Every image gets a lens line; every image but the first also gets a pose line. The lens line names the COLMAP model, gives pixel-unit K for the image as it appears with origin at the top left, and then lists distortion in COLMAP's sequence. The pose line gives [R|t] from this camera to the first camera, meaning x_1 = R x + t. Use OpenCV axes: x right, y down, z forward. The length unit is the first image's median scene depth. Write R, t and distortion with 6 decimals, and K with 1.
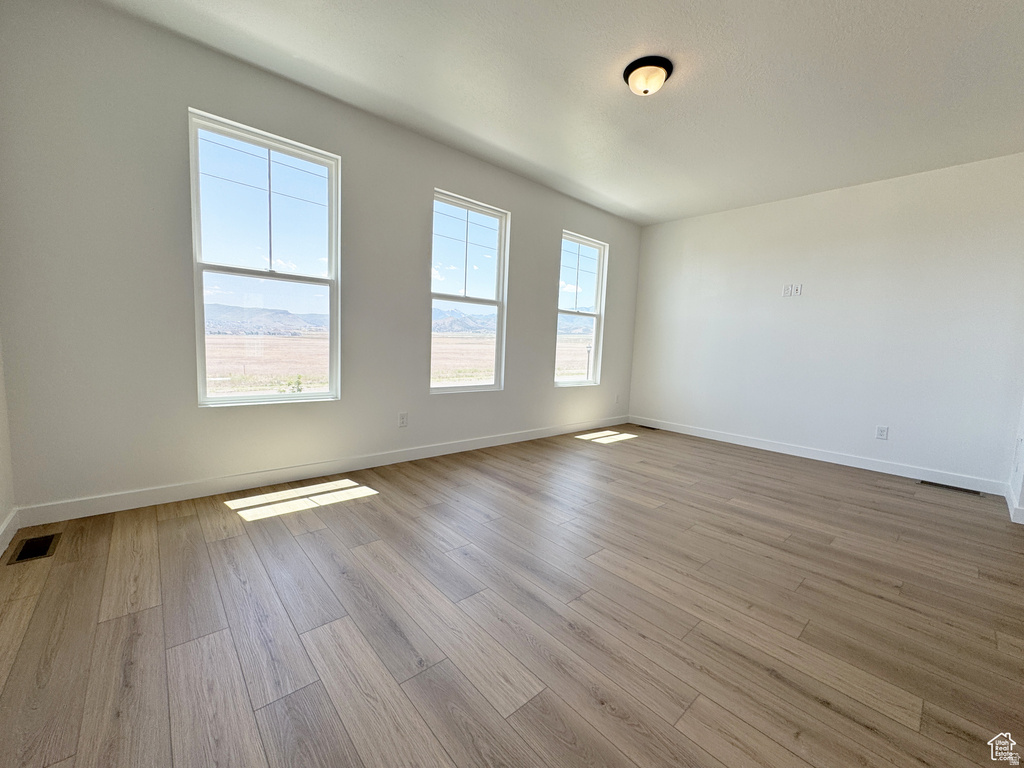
lens RADIAL K [[416.2, 0, 517.1], [0, 416.2, 374.2], [0, 0, 1]] dist [0.022488, 0.000004]
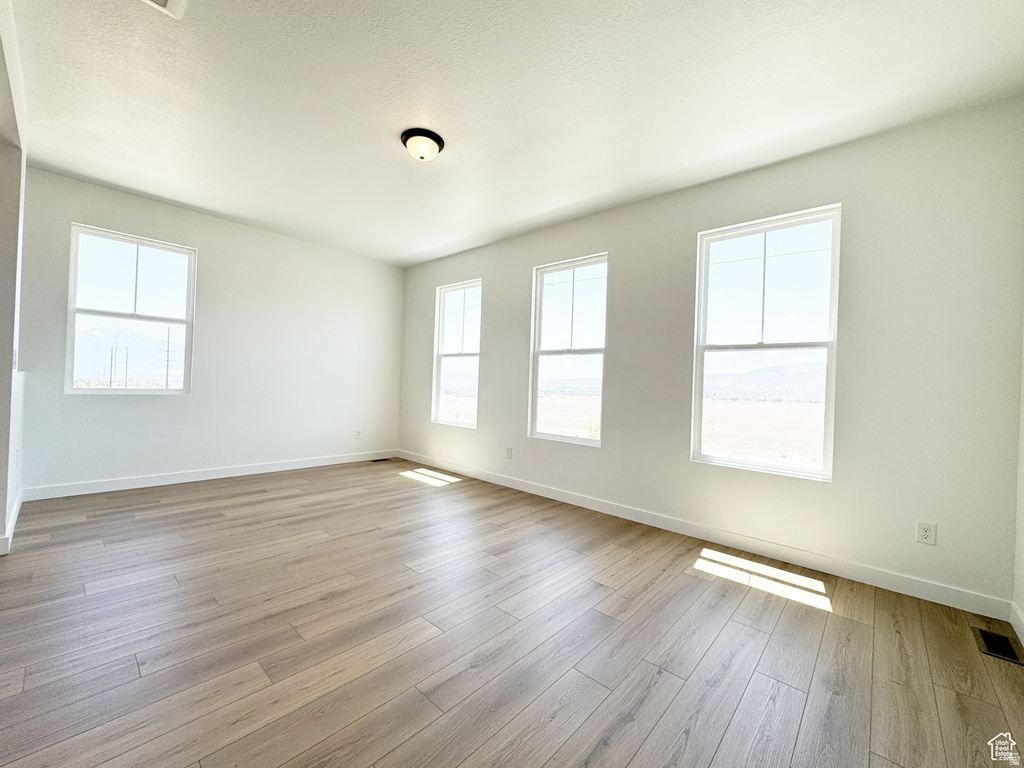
lens RADIAL K [[405.8, 0, 512.0], [0, 405.8, 384.0], [0, 0, 1]] dist [-0.013110, 0.000044]
pose [[0.100591, -0.047827, -0.993778, 0.775976], [-0.121177, 0.990819, -0.059951, -0.020252], [0.987521, 0.126453, 0.093872, 0.697983]]
